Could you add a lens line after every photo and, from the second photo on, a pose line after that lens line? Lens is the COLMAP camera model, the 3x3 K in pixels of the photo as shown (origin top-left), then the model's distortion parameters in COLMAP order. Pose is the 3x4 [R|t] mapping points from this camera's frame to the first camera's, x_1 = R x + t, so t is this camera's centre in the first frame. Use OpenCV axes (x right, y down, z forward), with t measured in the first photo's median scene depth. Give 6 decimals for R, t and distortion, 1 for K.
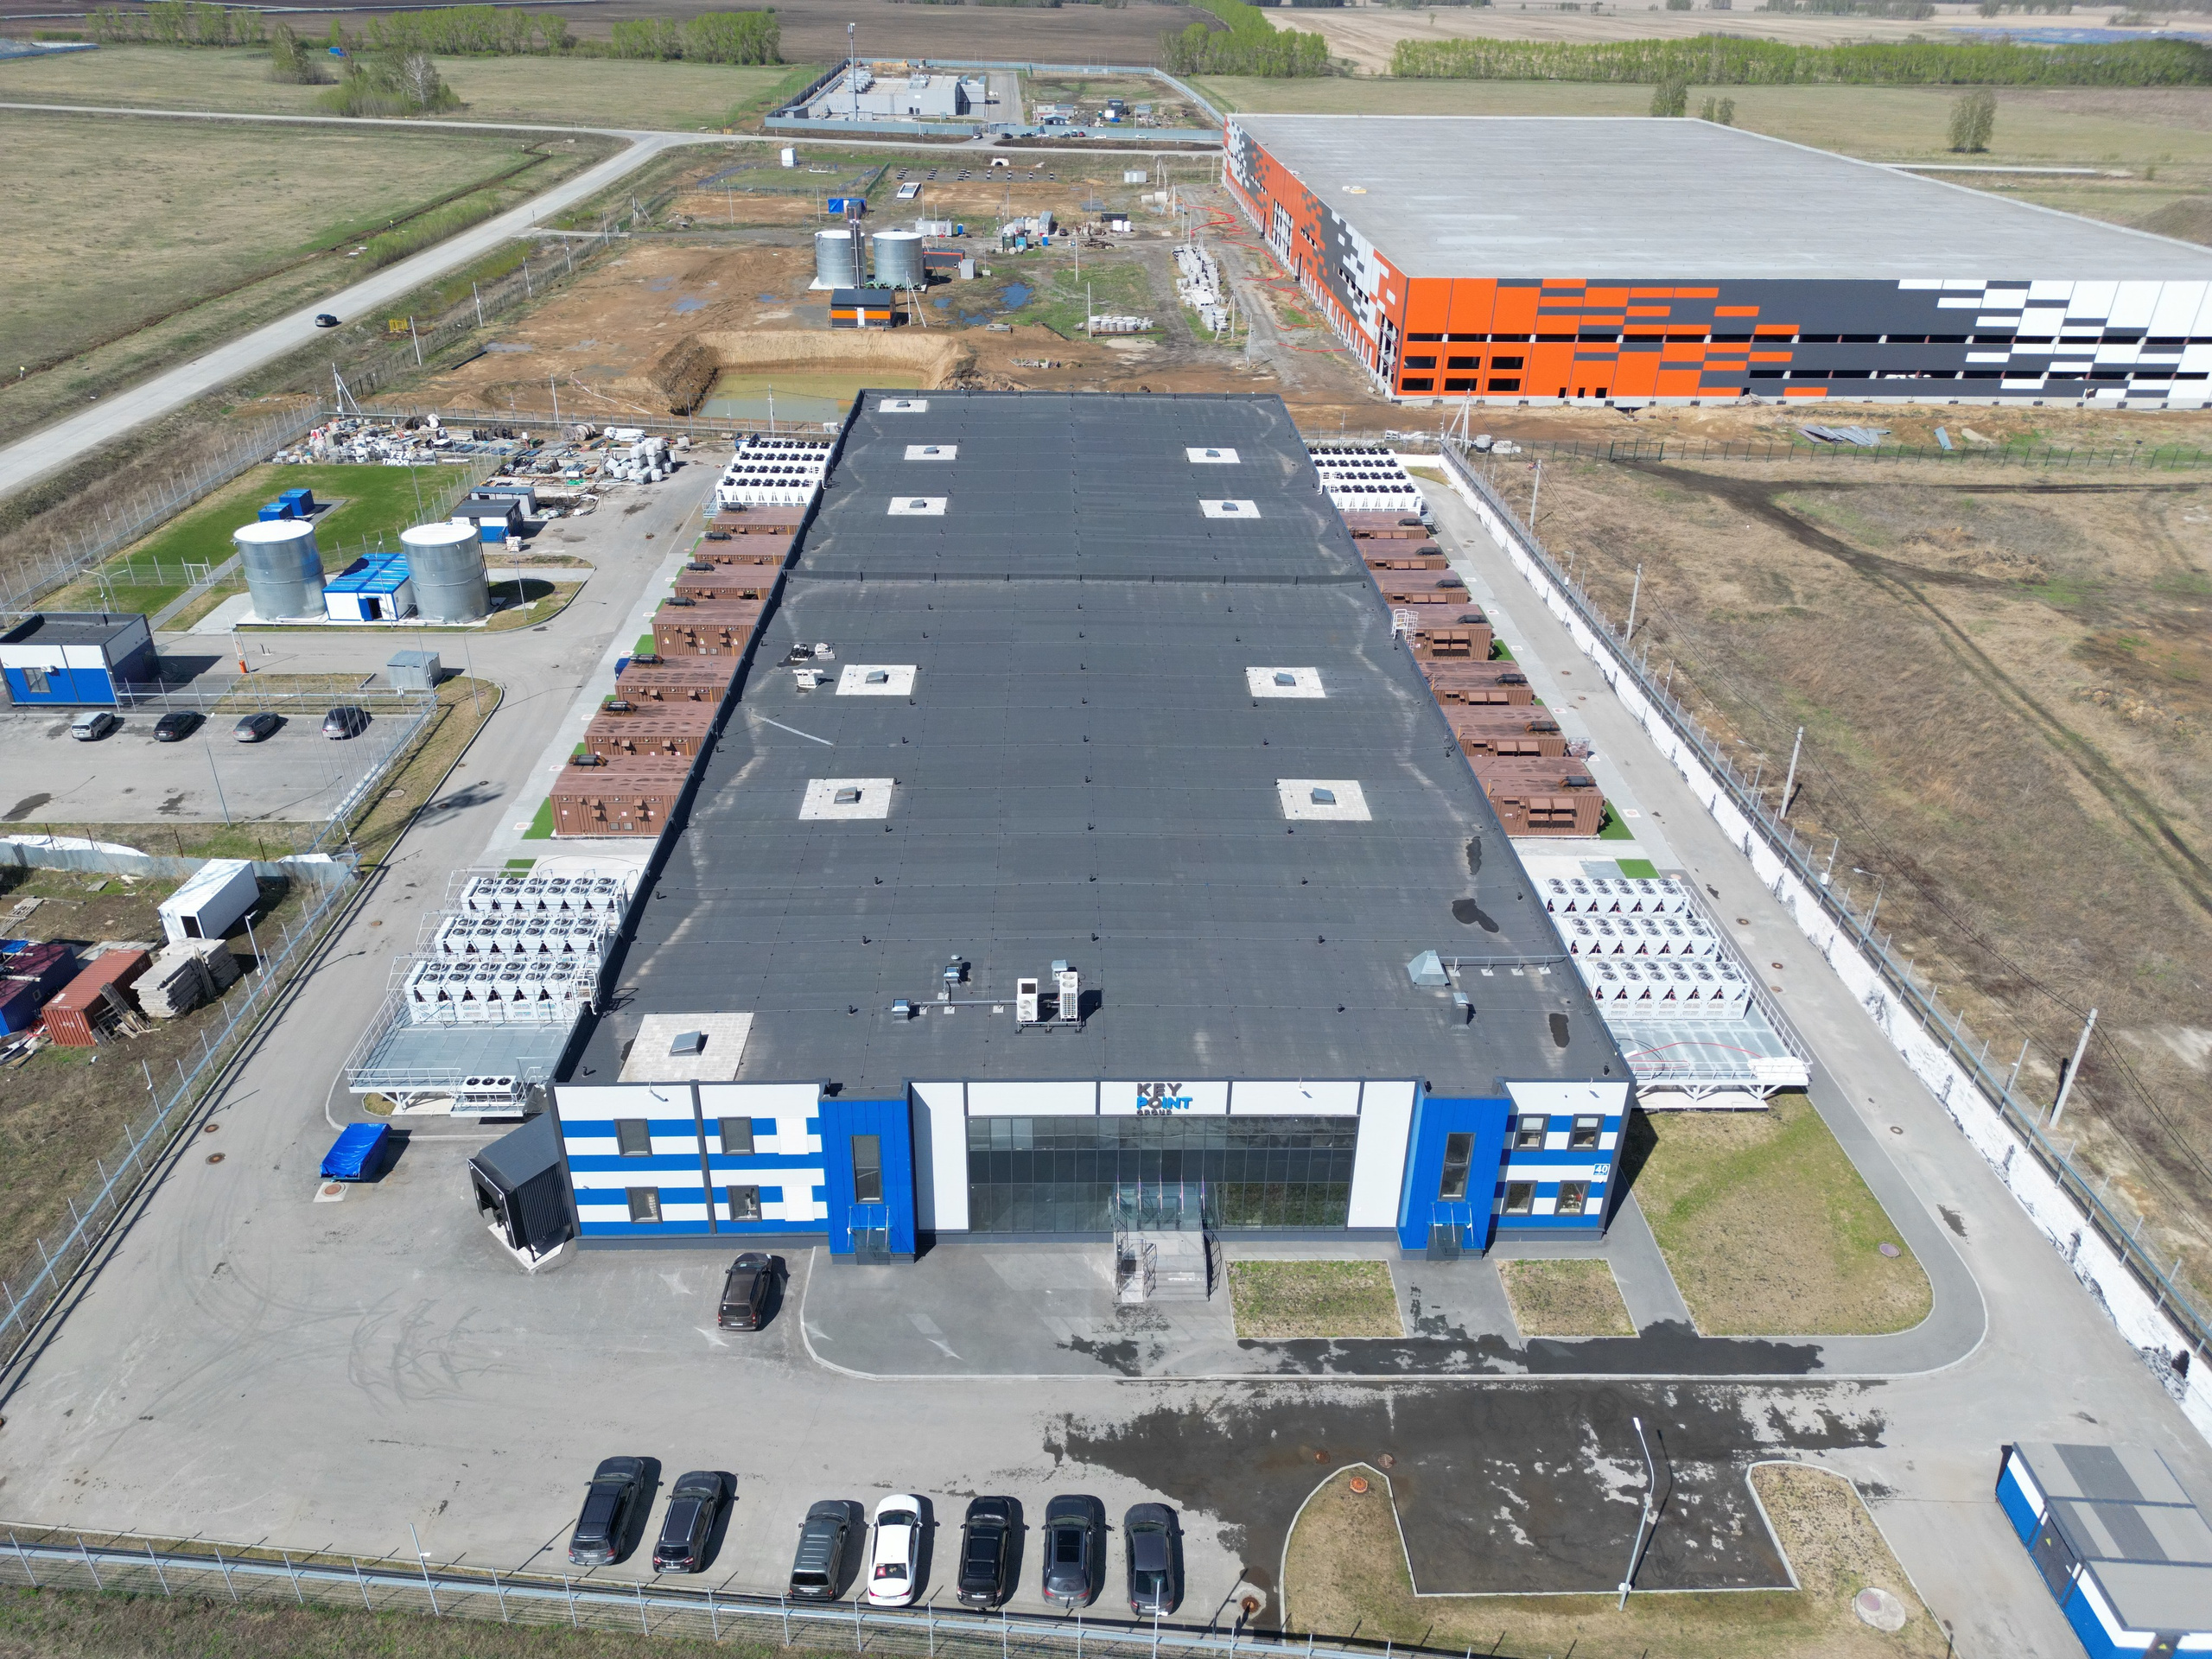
lens RADIAL K [[1553.0, 0, 1110.6], [0, 1553.0, 823.9], [0, 0, 1]] dist [0.080747, -0.079055]
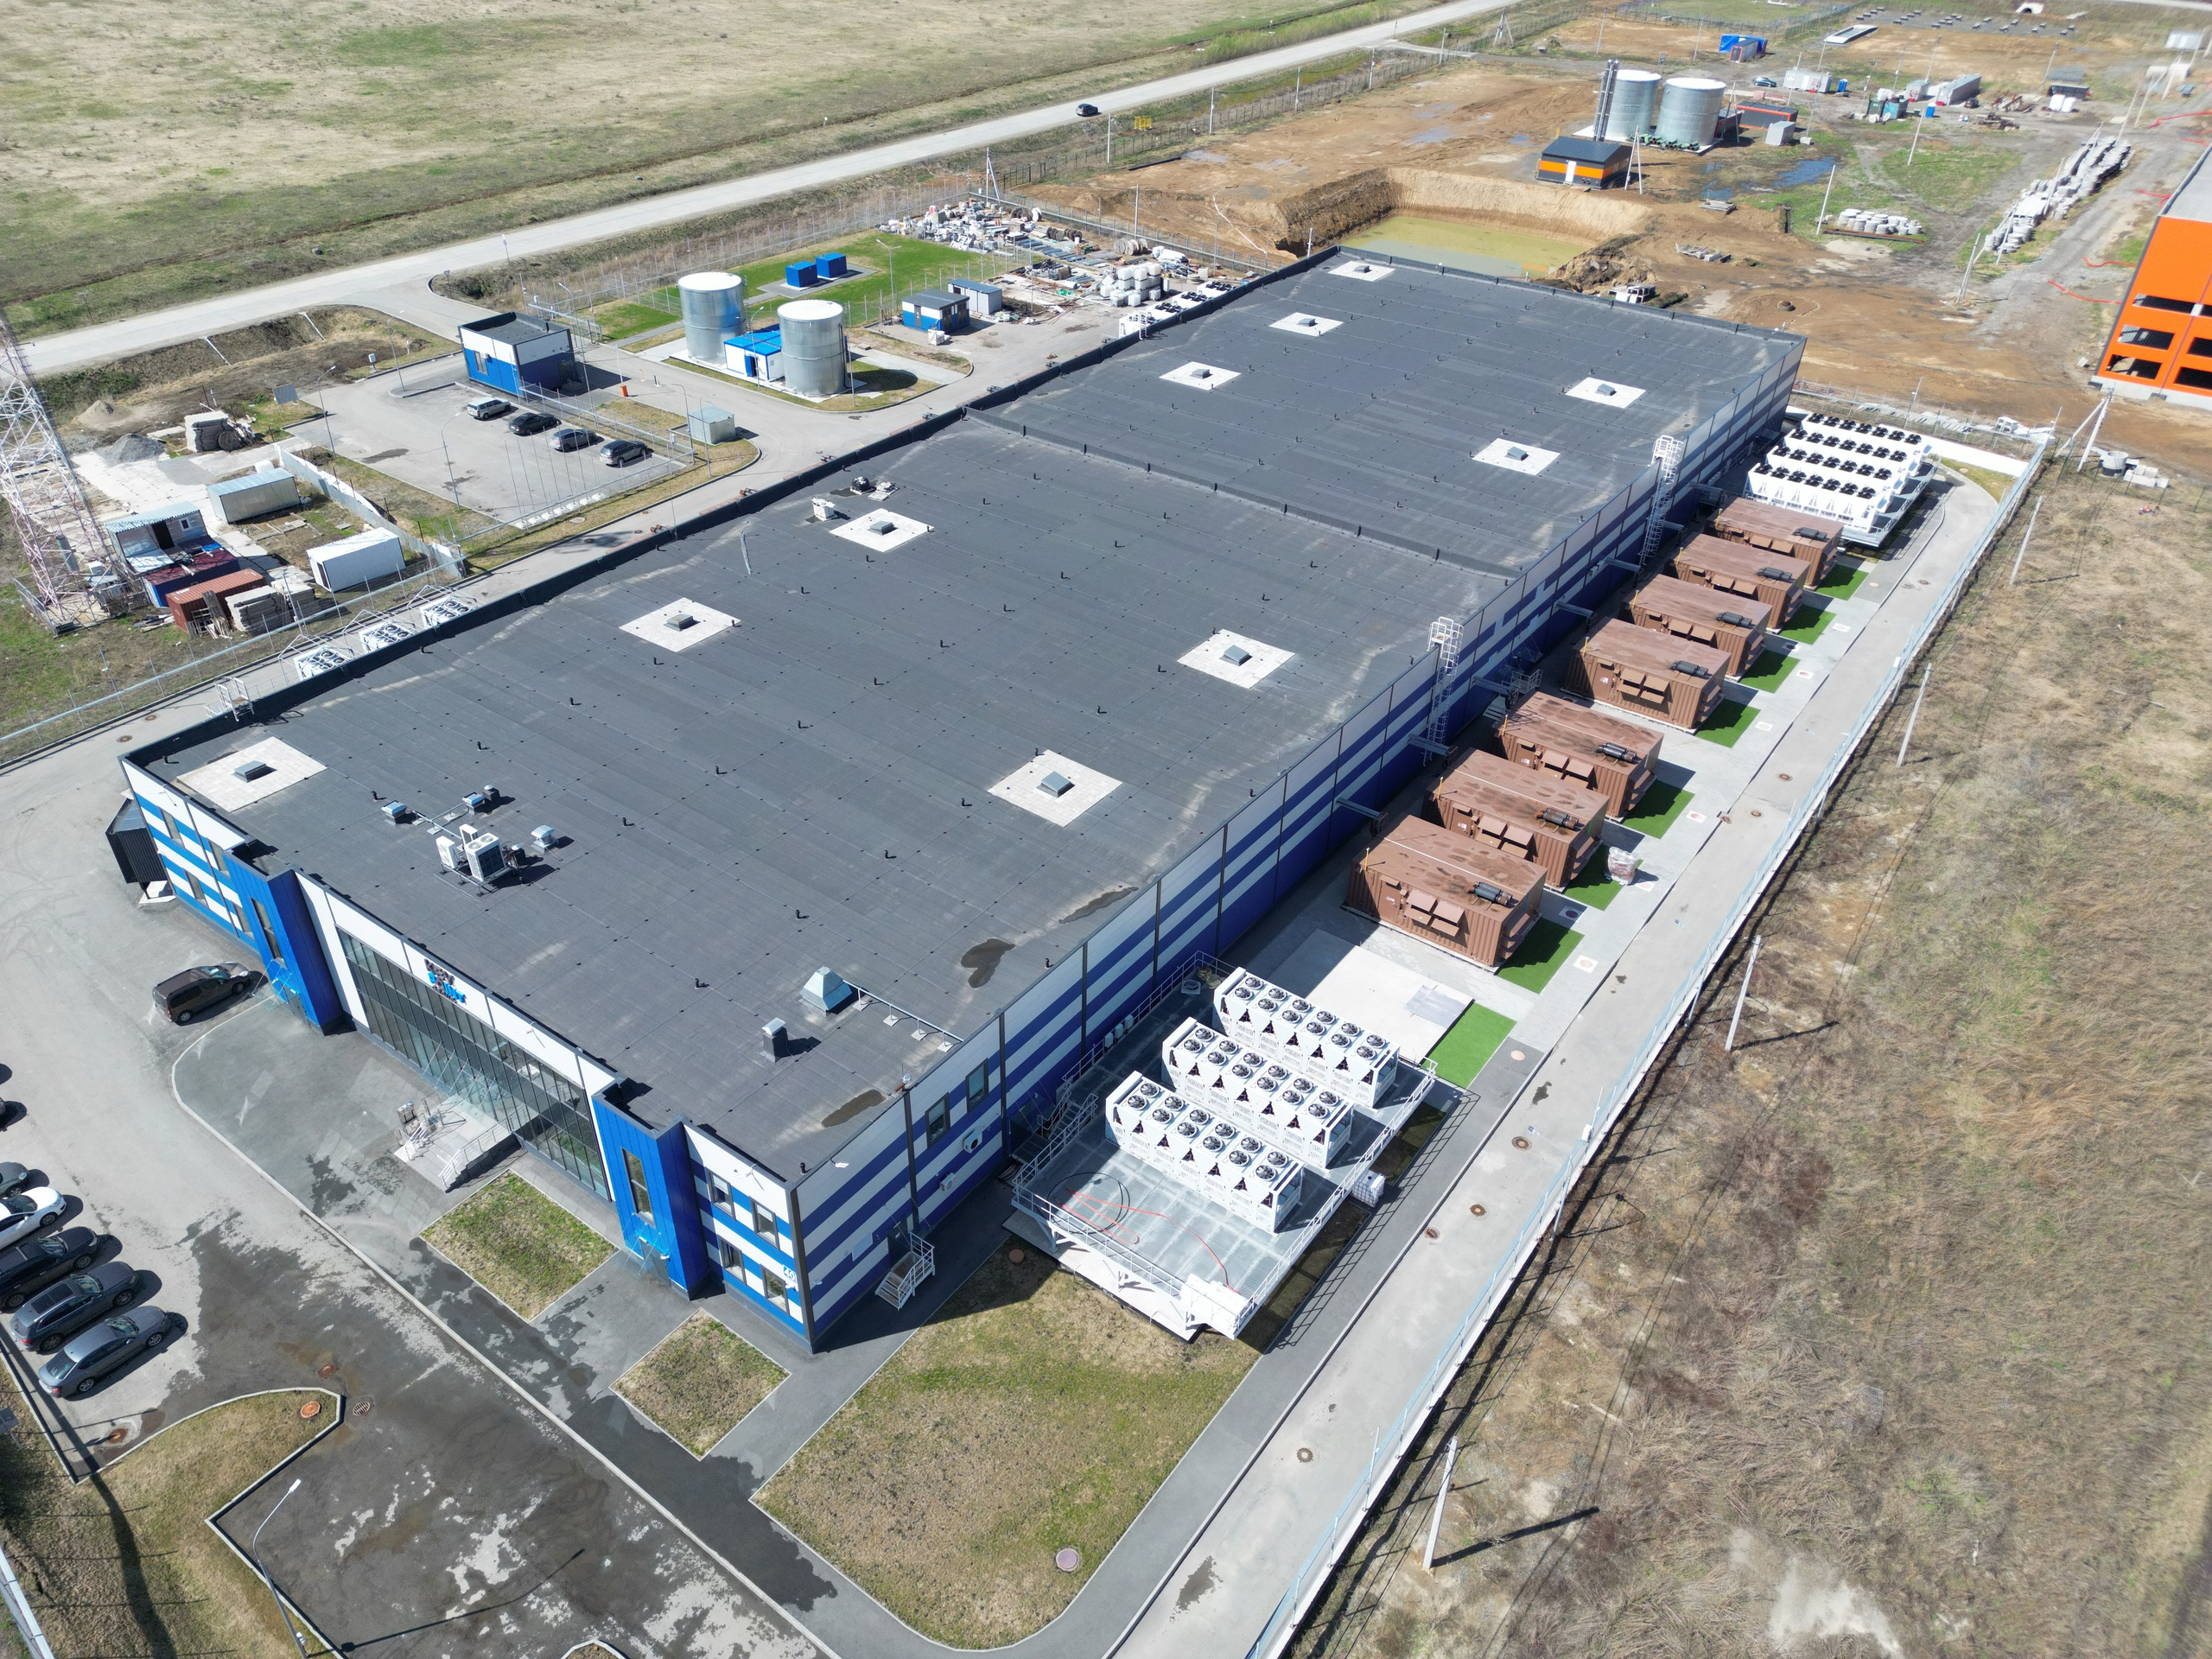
lens RADIAL K [[1564.4, 0, 1106.0], [0, 1564.4, 829.5], [0, 0, 1]] dist [0.063760, -0.051363]
pose [[0.785755, 0.353059, -0.507875, 0.337870], [-0.302917, 0.935535, 0.181700, -0.088661], [0.539286, 0.011073, 0.842050, 0.161370]]
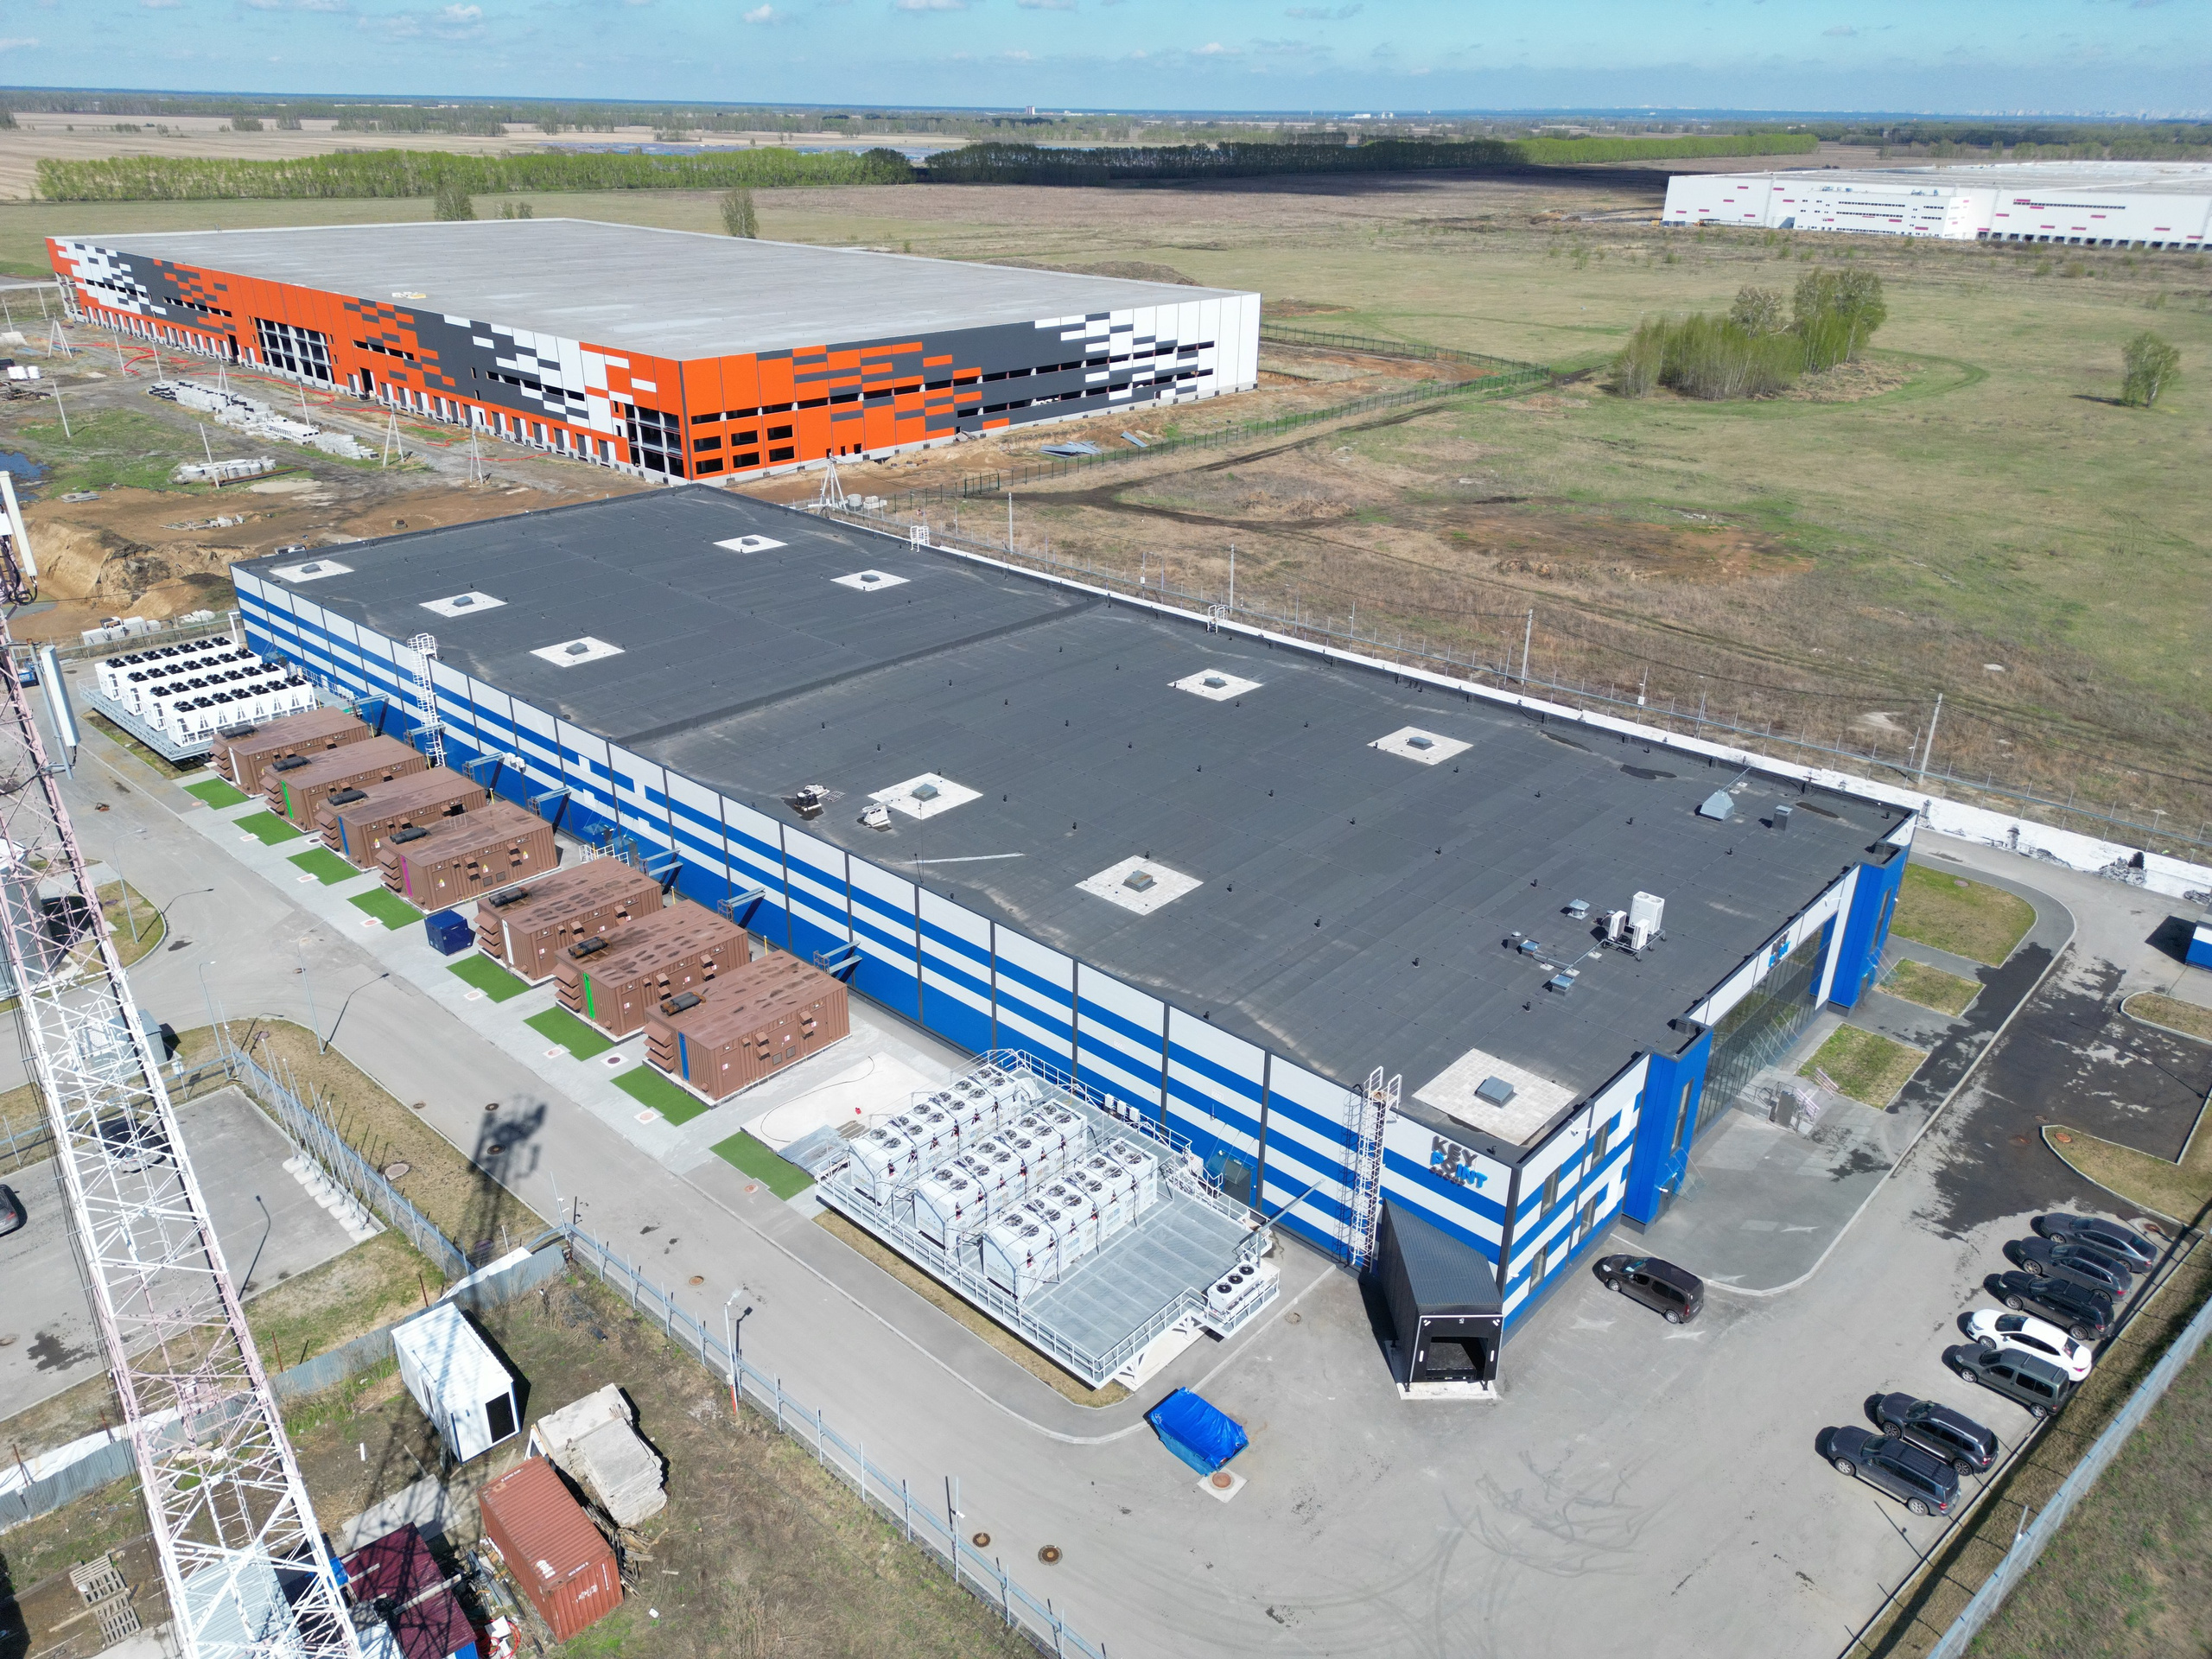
lens RADIAL K [[1553.0, 0, 1110.6], [0, 1553.0, 823.9], [0, 0, 1]] dist [0.080747, -0.079055]
pose [[0.693474, -0.307890, 0.651381, -0.420704], [0.348486, 0.934638, 0.070773, -0.065923], [-0.630596, 0.177918, 0.755443, 0.174639]]
